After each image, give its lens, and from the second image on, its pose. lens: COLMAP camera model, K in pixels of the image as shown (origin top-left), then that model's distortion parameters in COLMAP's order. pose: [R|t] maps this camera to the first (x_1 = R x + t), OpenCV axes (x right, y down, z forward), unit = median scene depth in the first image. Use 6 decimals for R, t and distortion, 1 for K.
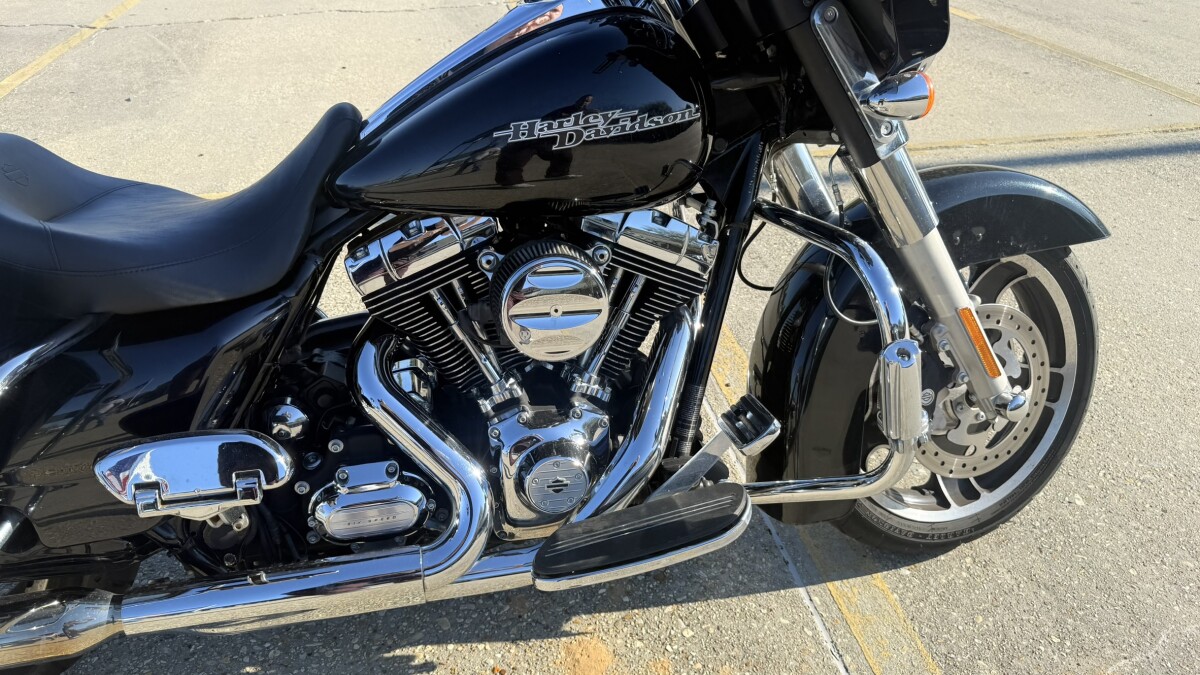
lens RADIAL K [[859.0, 0, 601.9], [0, 859.0, 343.1], [0, 0, 1]] dist [0.039469, -0.056085]
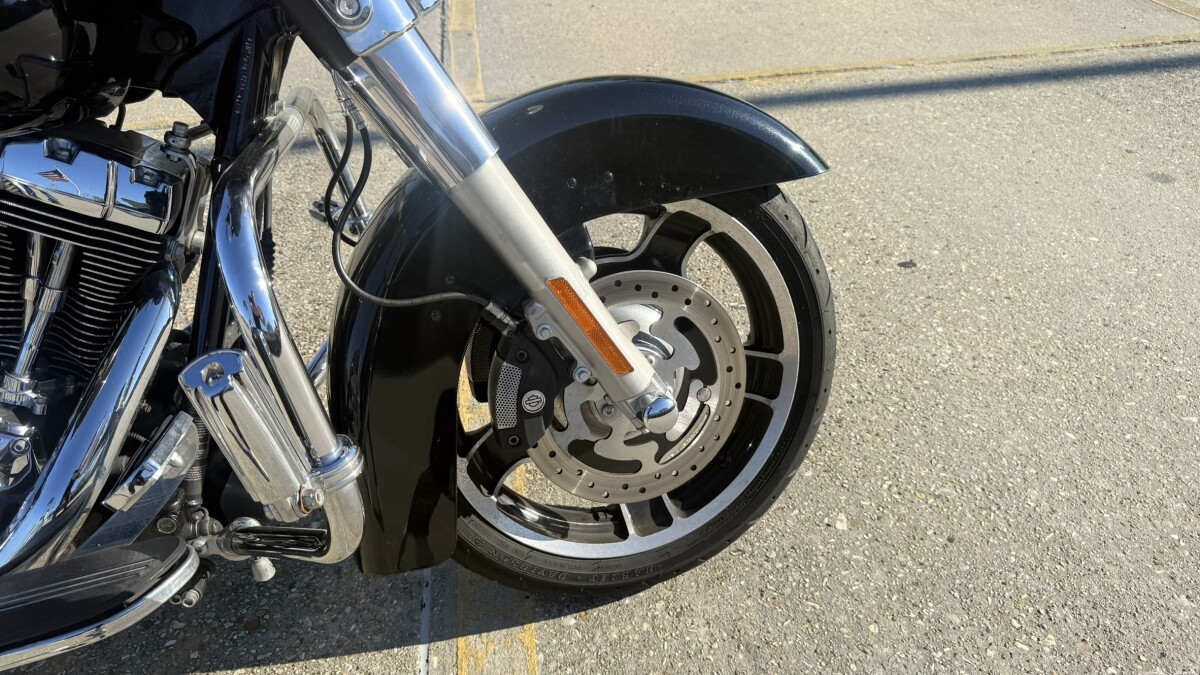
lens RADIAL K [[859.0, 0, 601.9], [0, 859.0, 343.1], [0, 0, 1]] dist [0.039469, -0.056085]
pose [[0.998211, 0.003630, -0.059683, 0.443341], [0.000351, 0.997782, 0.066566, -0.031633], [0.059792, -0.066467, 0.995995, 0.273497]]
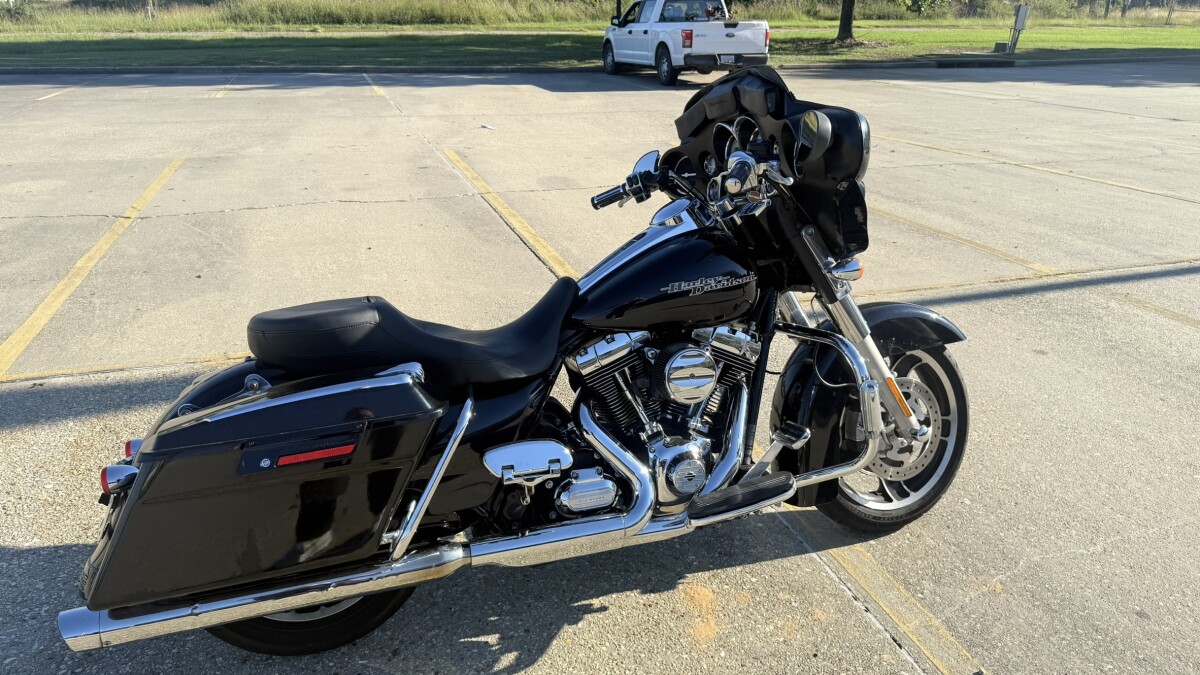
lens RADIAL K [[859.0, 0, 601.9], [0, 859.0, 343.1], [0, 0, 1]] dist [0.039469, -0.056085]
pose [[0.992121, -0.031767, 0.121187, -0.361607], [0.053536, 0.982051, -0.180860, 0.167373], [-0.113267, 0.185923, 0.976014, -0.643477]]
